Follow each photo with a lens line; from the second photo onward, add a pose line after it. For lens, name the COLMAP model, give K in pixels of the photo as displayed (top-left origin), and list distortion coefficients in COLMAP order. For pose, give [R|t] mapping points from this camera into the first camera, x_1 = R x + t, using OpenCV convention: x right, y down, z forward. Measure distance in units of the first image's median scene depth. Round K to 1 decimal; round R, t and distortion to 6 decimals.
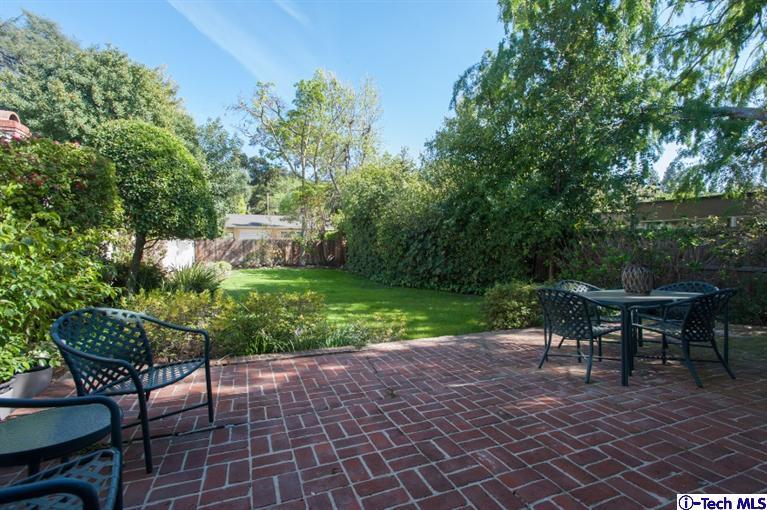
lens RADIAL K [[346.1, 0, 363.1], [0, 346.1, 256.9], [0, 0, 1]] dist [0.017530, -0.006408]
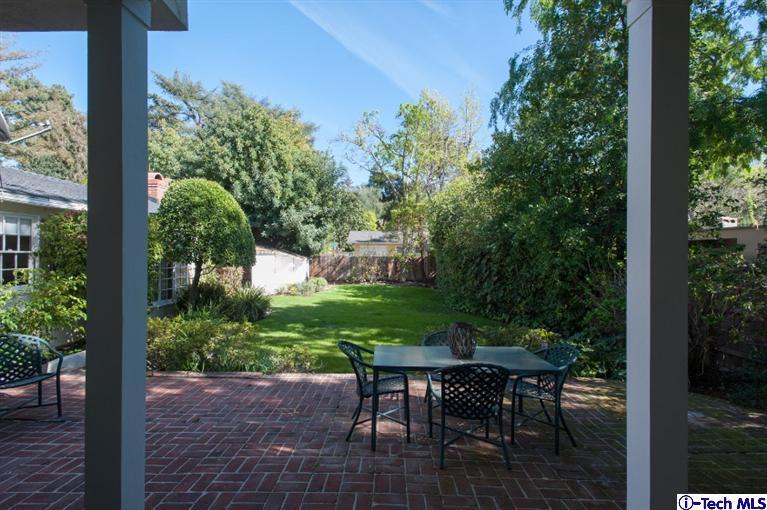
lens RADIAL K [[346.1, 0, 363.1], [0, 346.1, 256.9], [0, 0, 1]] dist [0.017530, -0.006408]
pose [[0.928514, 0.000573, -0.371296, 0.130822], [-0.014217, 0.999320, -0.034009, -0.017500], [0.371024, 0.036856, 0.927891, 0.006596]]
